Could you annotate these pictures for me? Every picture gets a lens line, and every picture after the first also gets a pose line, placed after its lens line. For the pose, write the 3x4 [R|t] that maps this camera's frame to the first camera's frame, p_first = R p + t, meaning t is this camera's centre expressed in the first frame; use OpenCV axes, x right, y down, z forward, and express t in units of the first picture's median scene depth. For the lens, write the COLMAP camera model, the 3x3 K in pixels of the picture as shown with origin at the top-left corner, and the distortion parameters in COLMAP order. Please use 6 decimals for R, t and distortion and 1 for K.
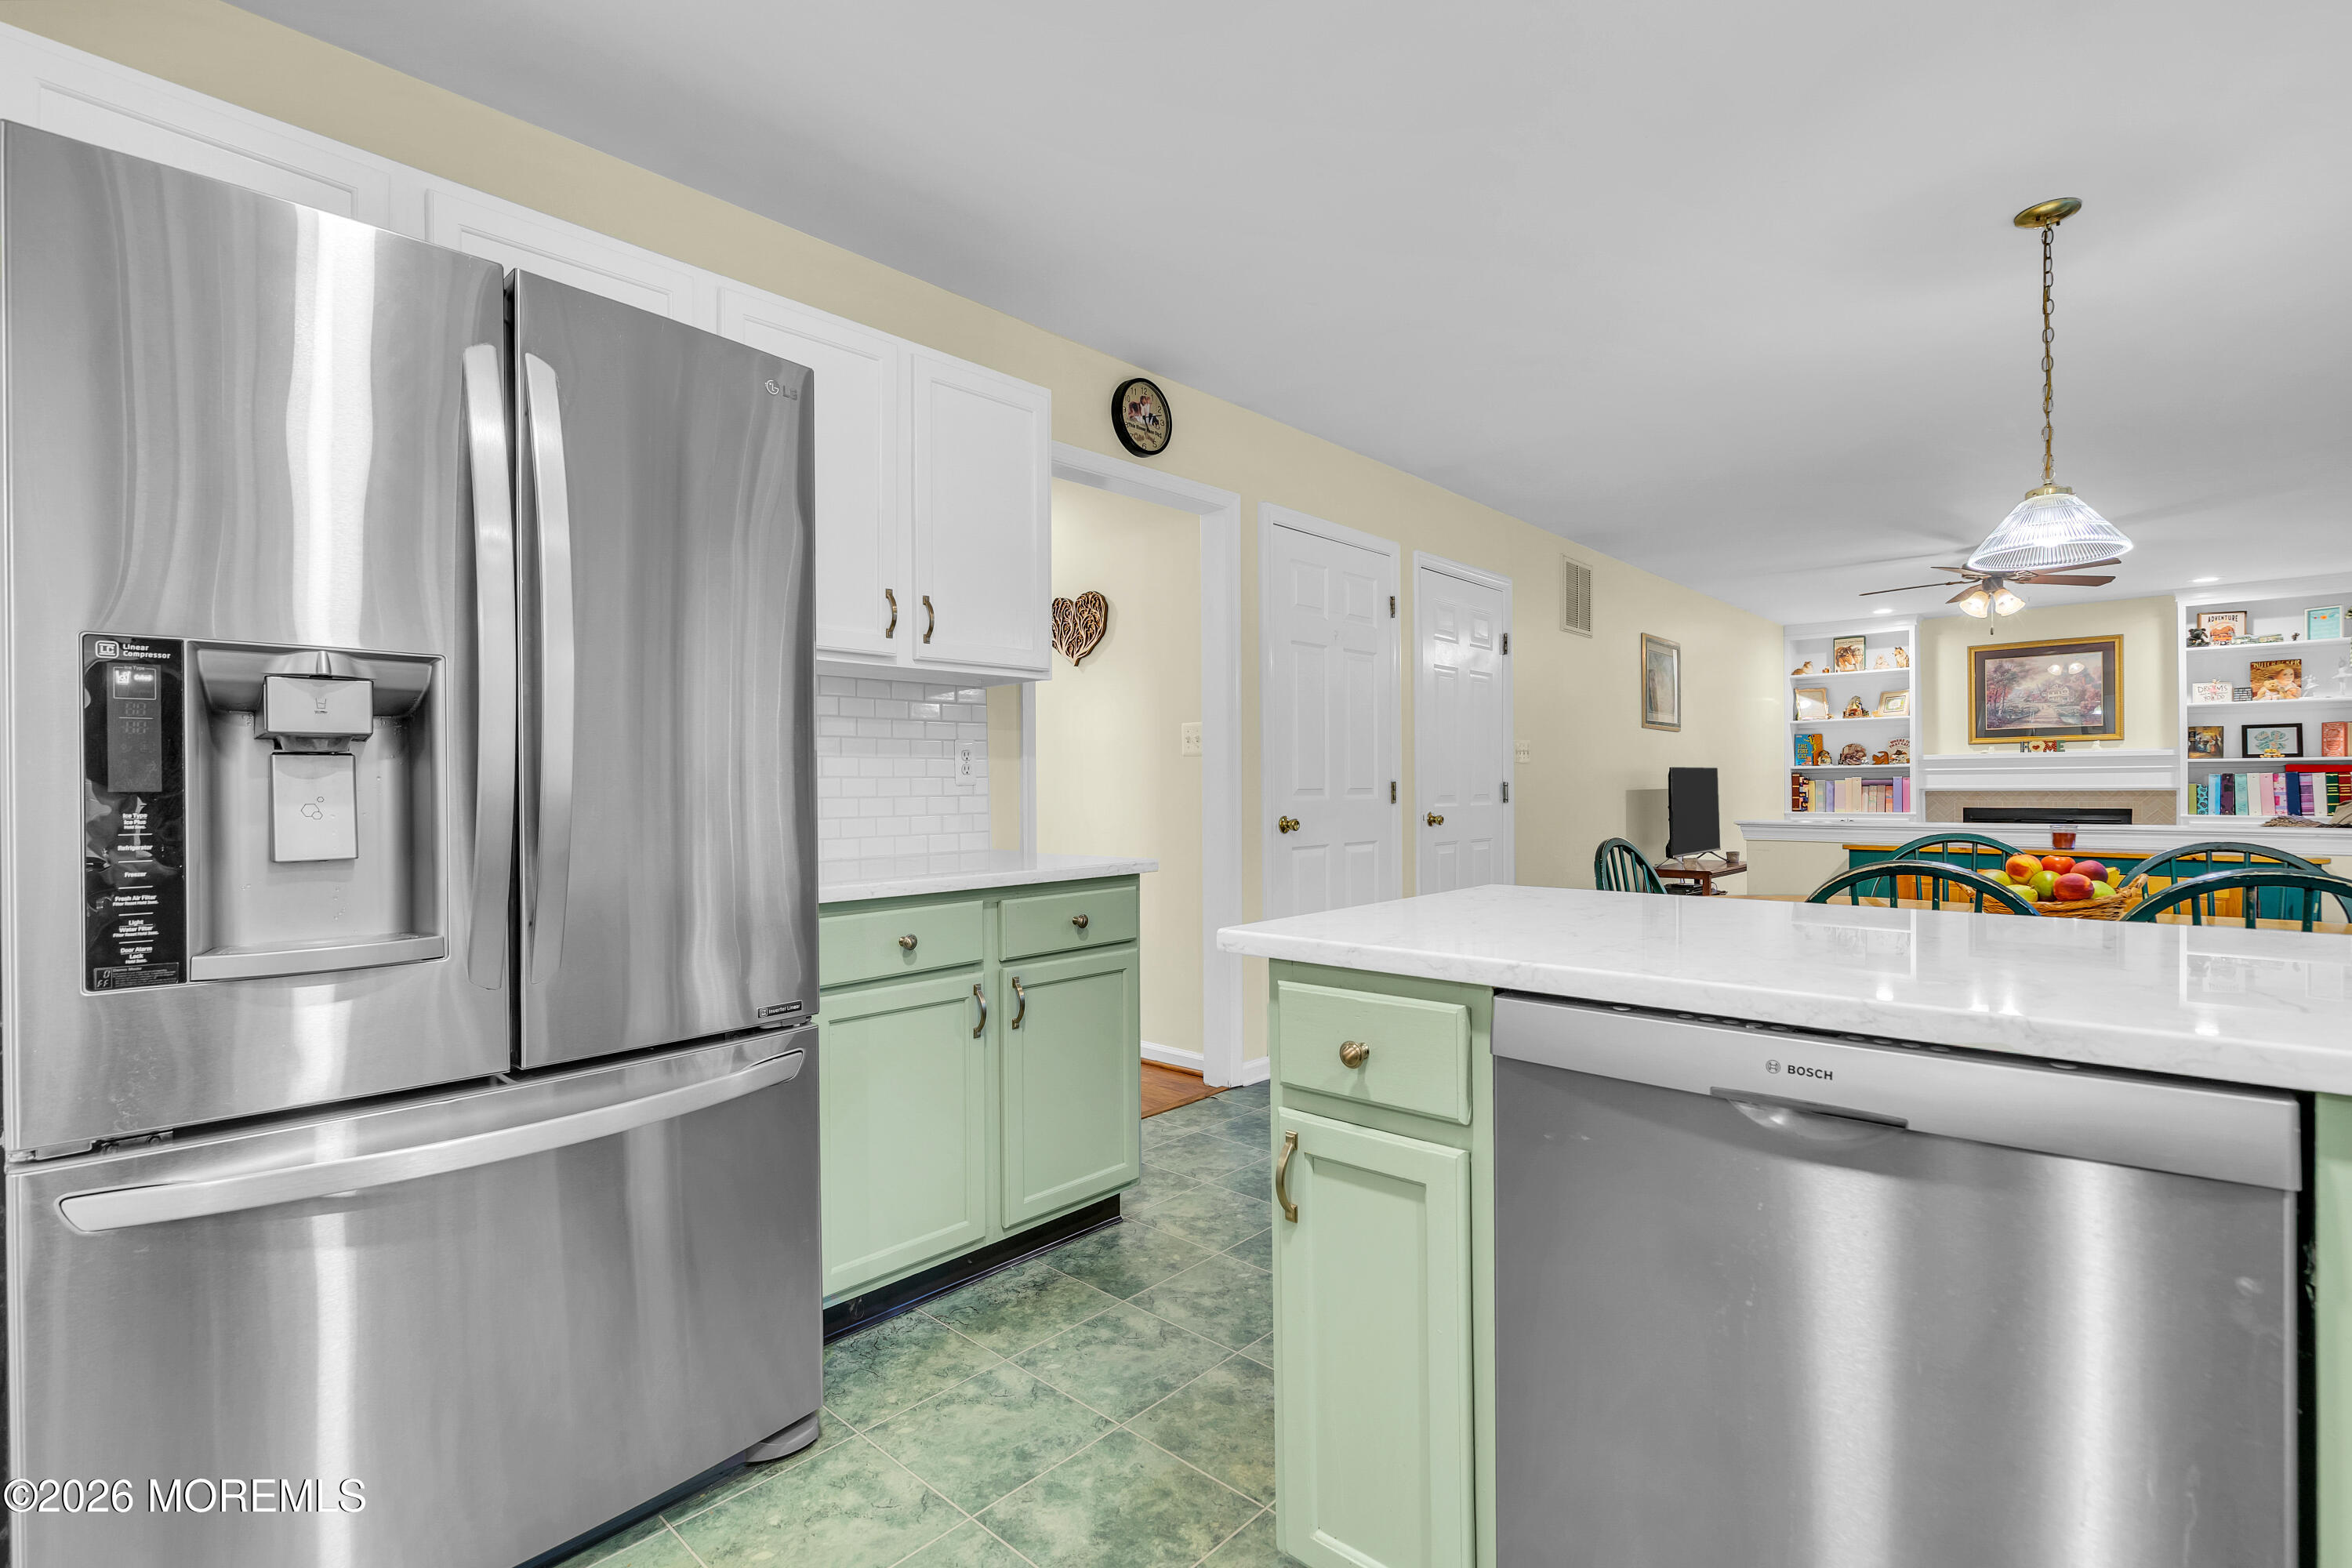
lens RADIAL K [[1068.2, 0, 1179.0], [0, 1068.2, 787.6], [0, 0, 1]] dist [-0.001467, 0.000672]
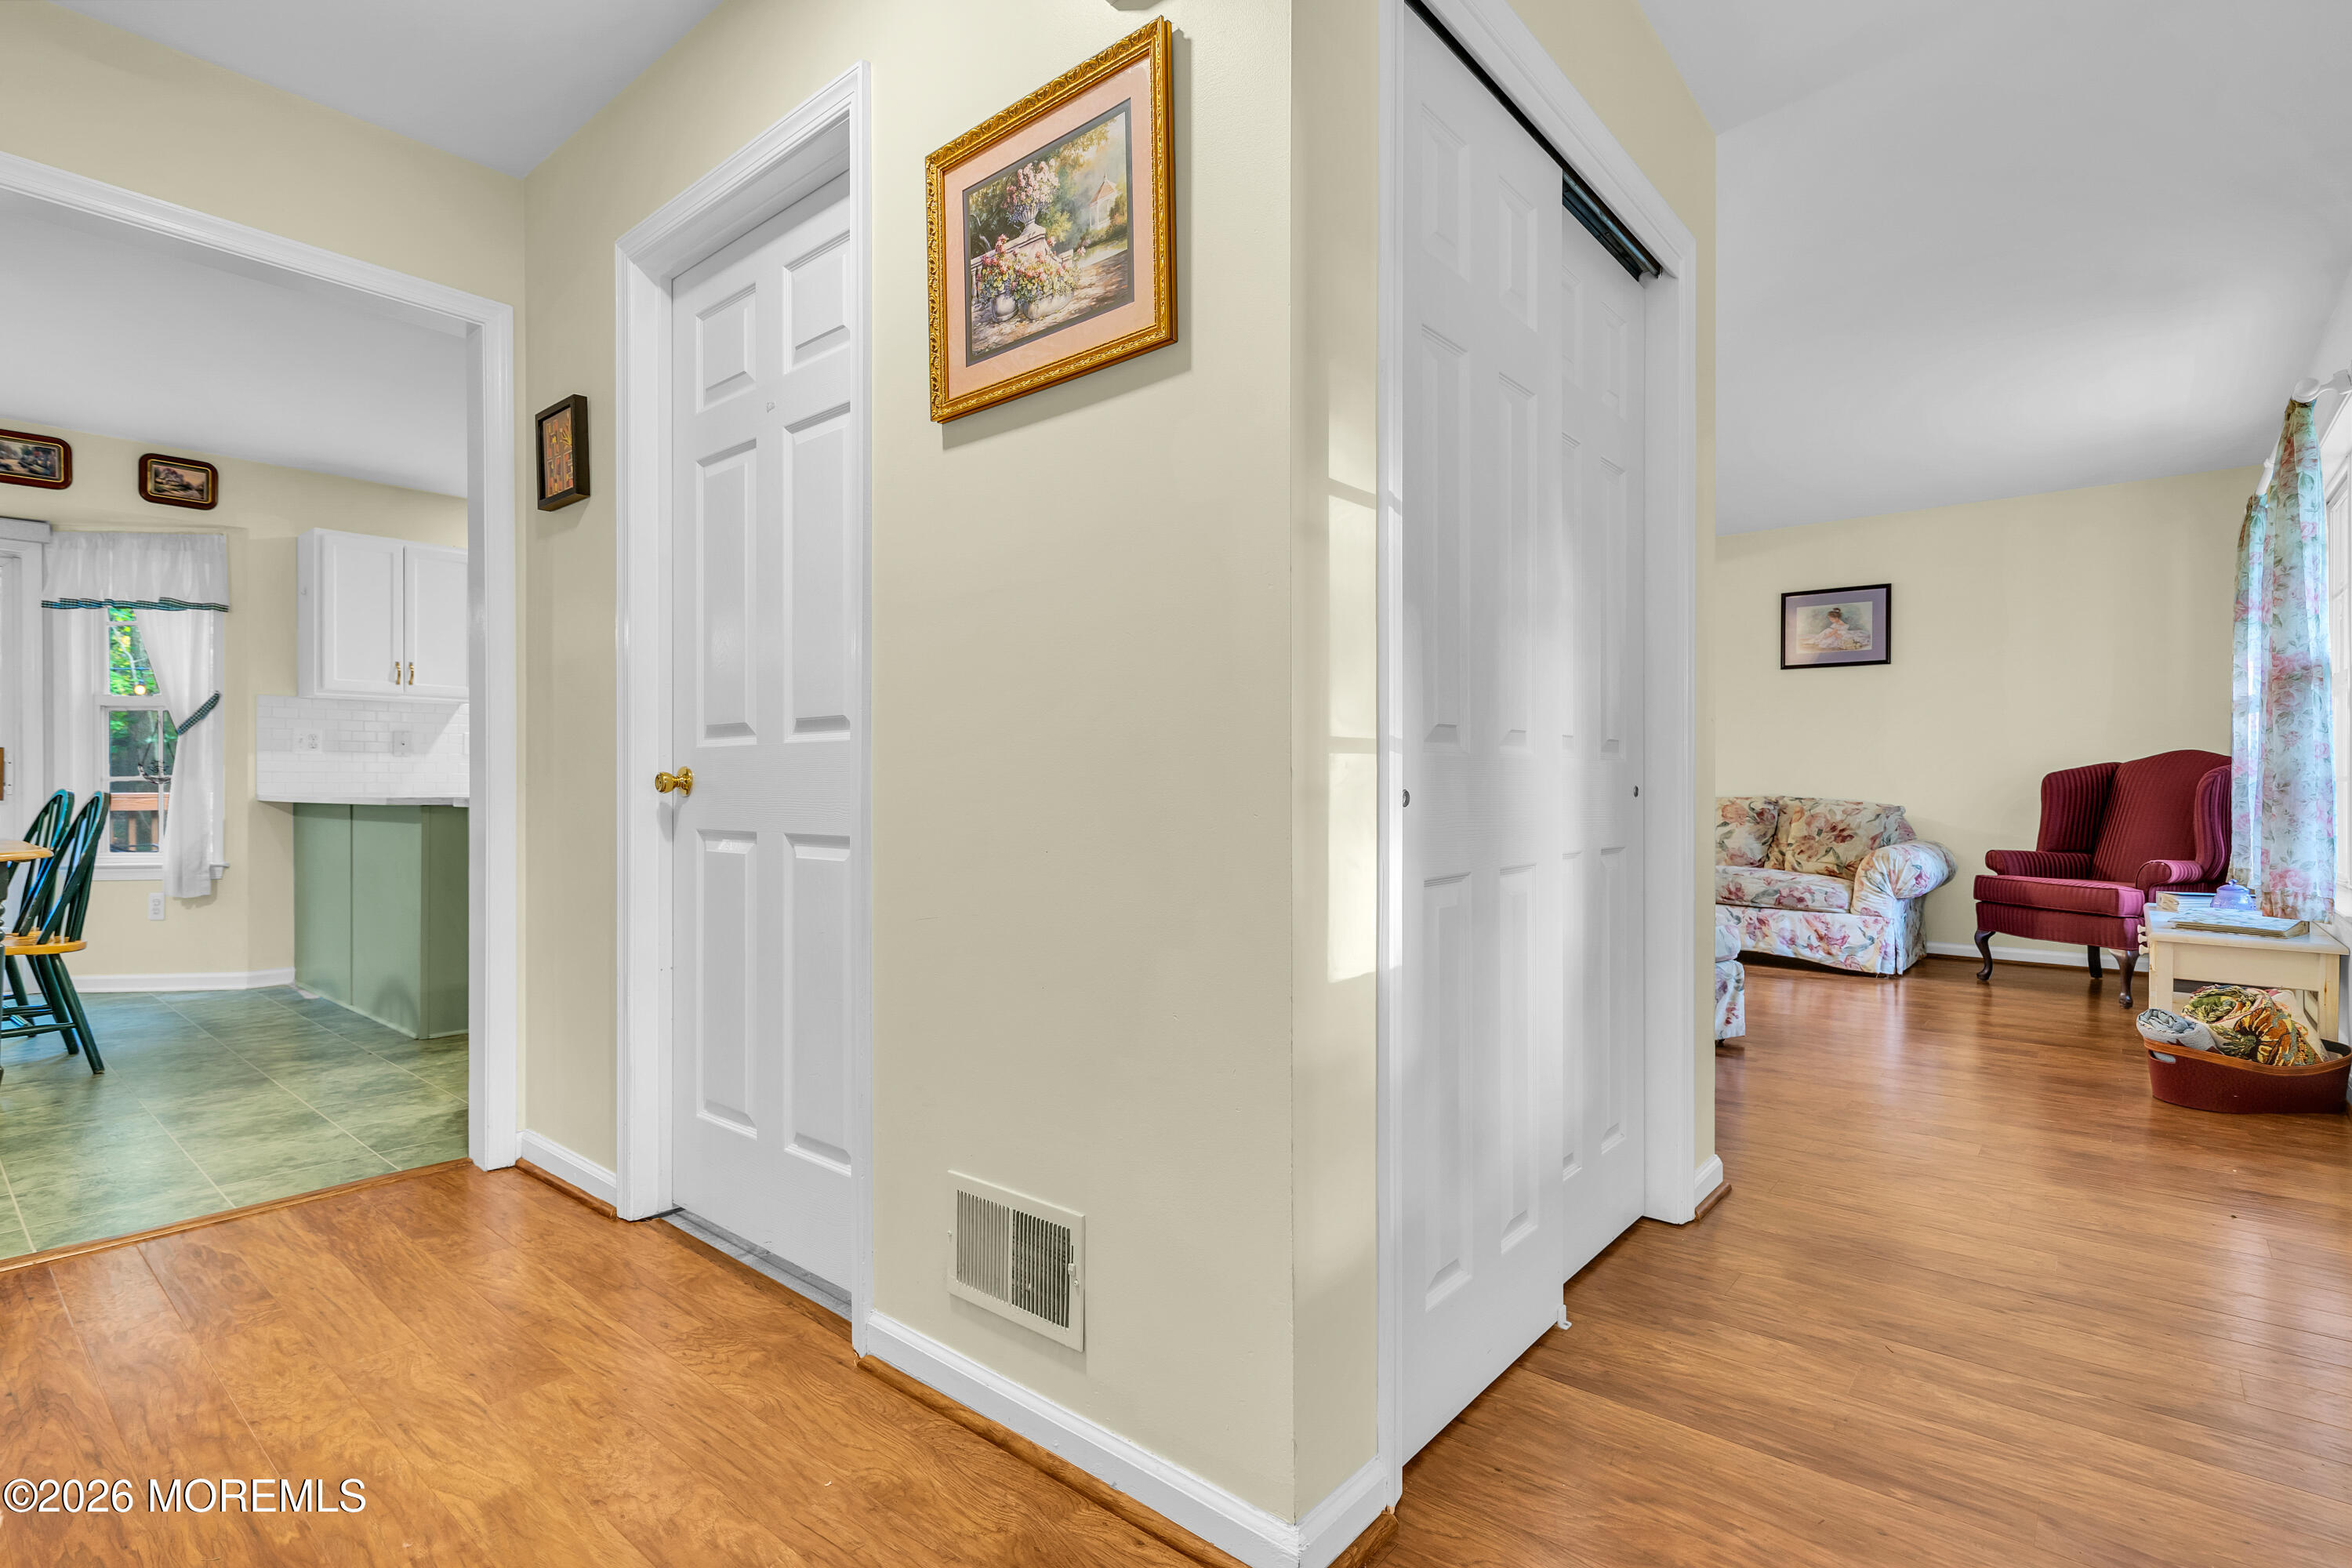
lens RADIAL K [[1119.2, 0, 1182.9], [0, 1119.2, 787.8], [0, 0, 1]] dist [0.001396, 0.000409]
pose [[-0.999036, 0.006596, -0.043395, -0.261864], [0.006373, 0.999966, 0.005275, 0.017696], [0.043428, 0.004993, -0.999044, 0.756168]]
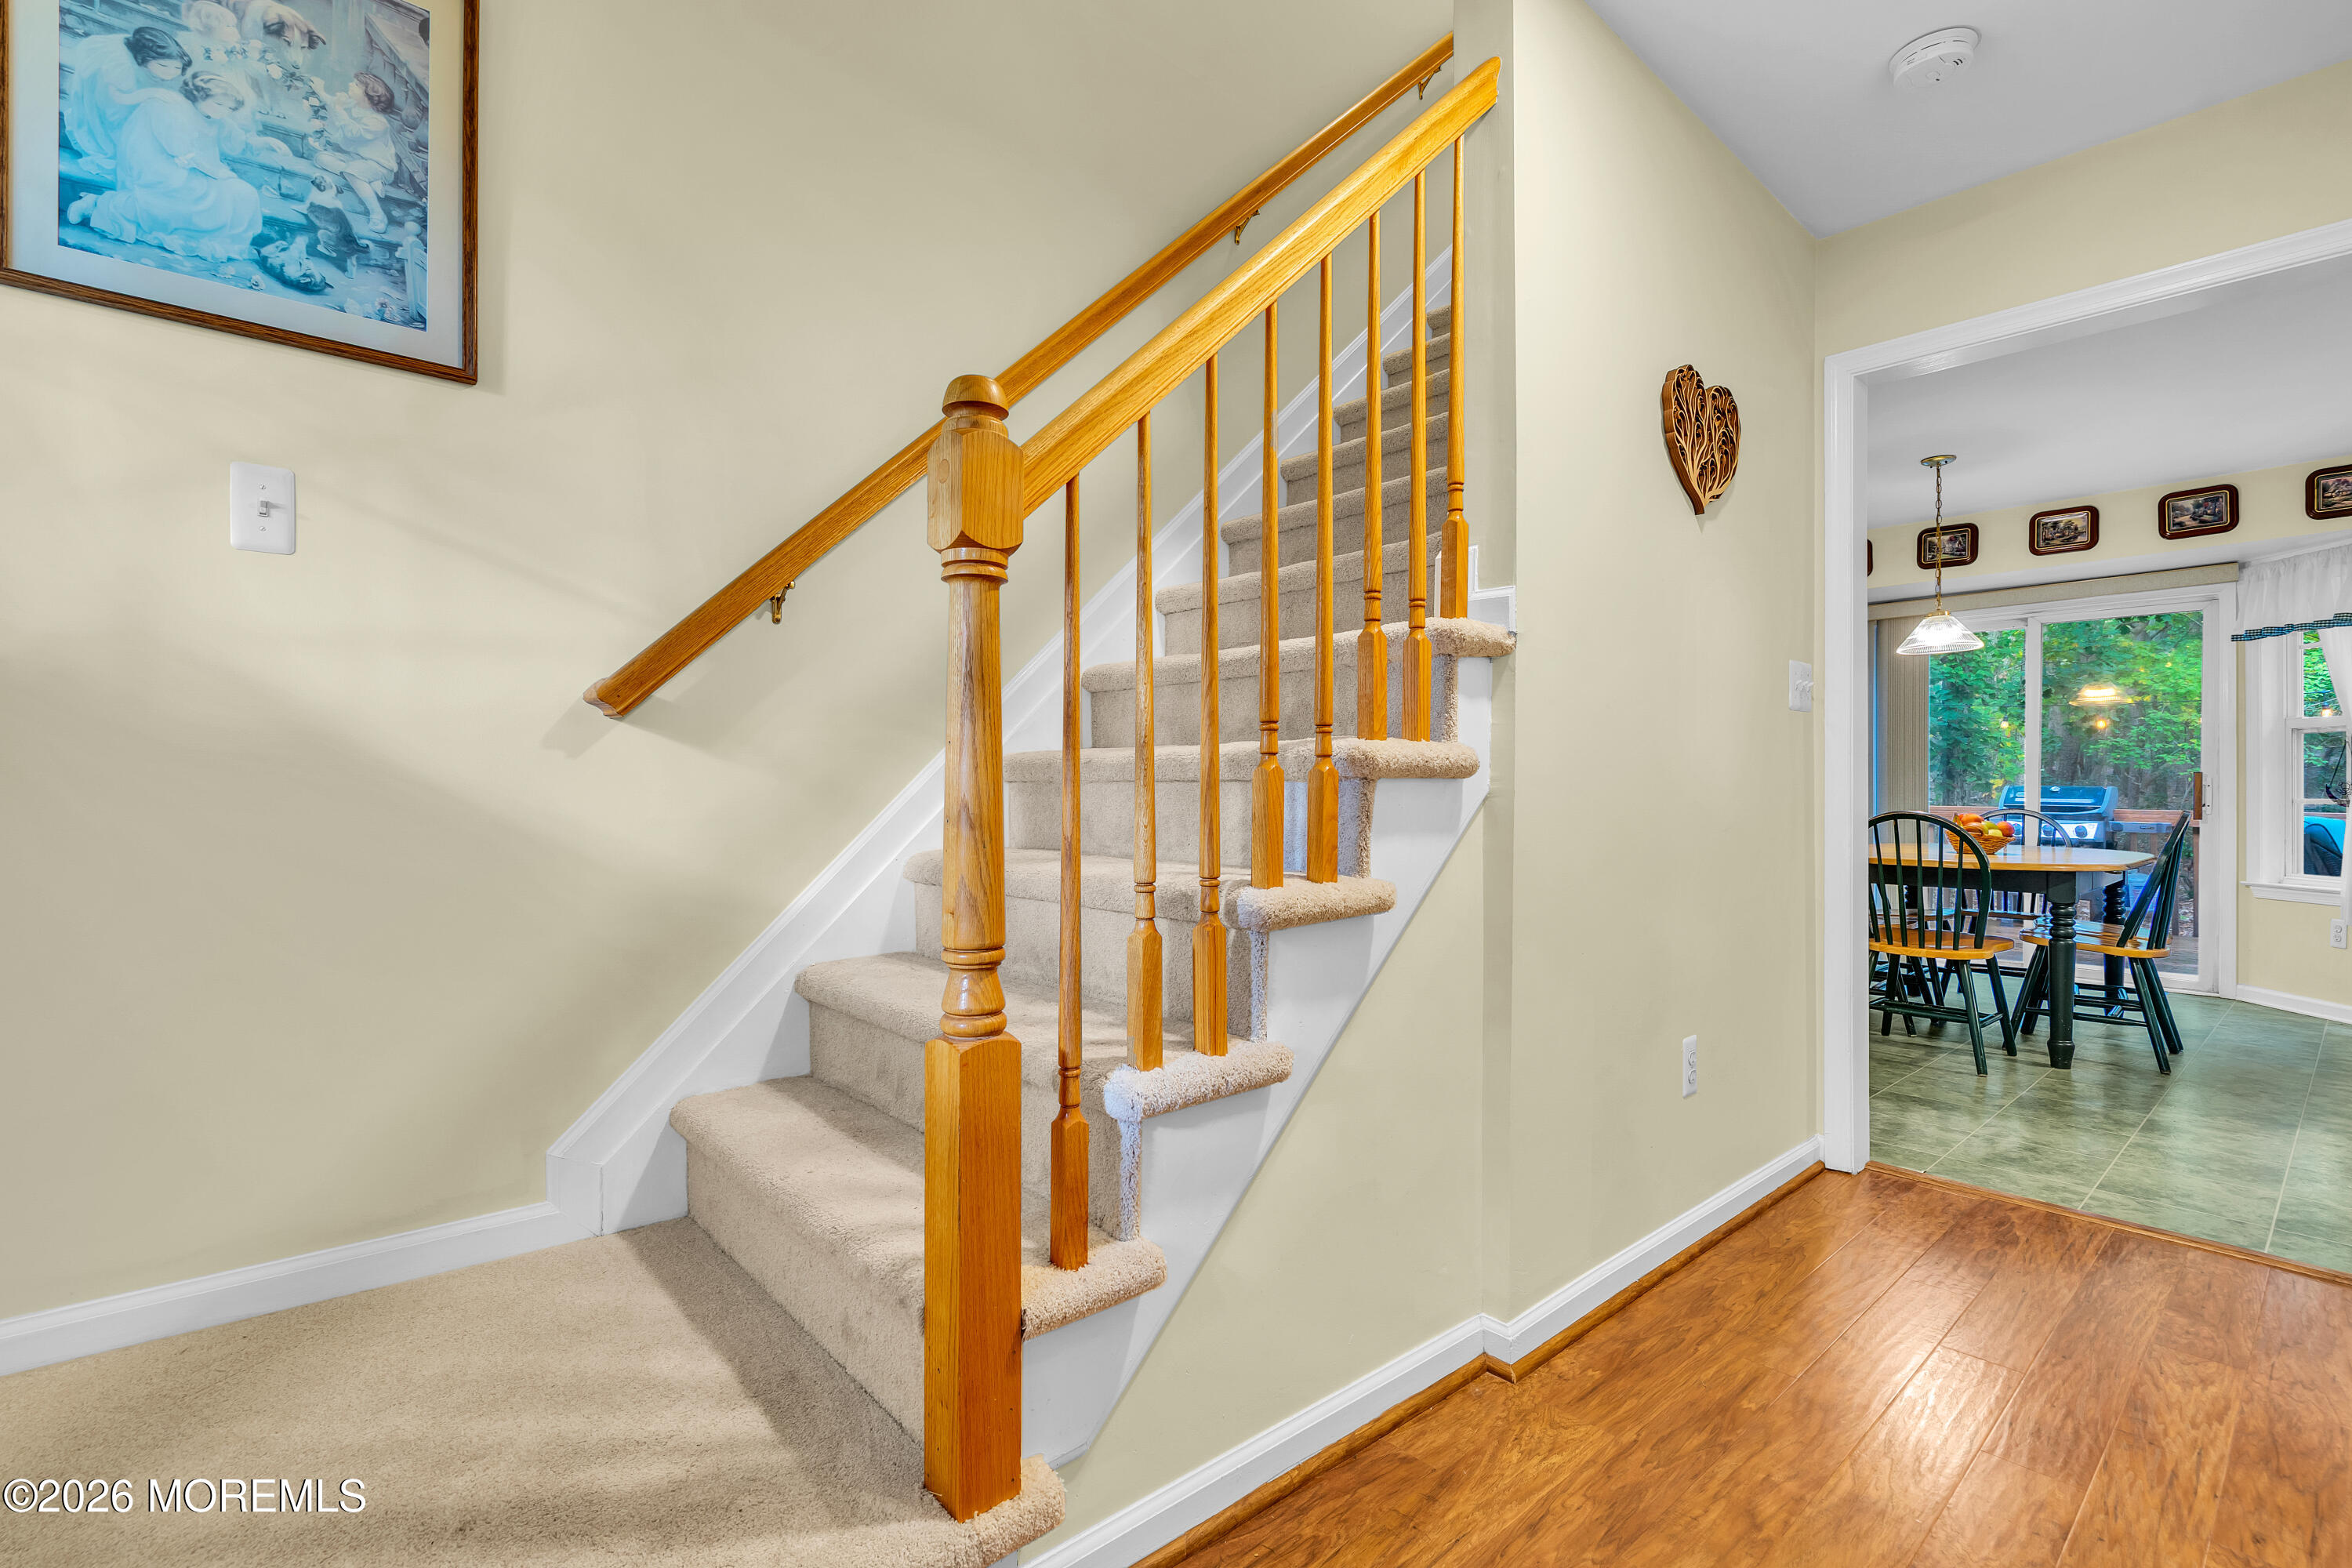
lens RADIAL K [[1061.4, 0, 1175.9], [0, 1061.4, 786.4], [0, 0, 1]] dist [-0.000045, 0.000283]
pose [[0.102294, 0.010074, 0.994703, -0.353844], [-0.005861, 0.999937, -0.009524, 0.013349], [-0.994737, -0.004856, 0.102346, 0.669134]]
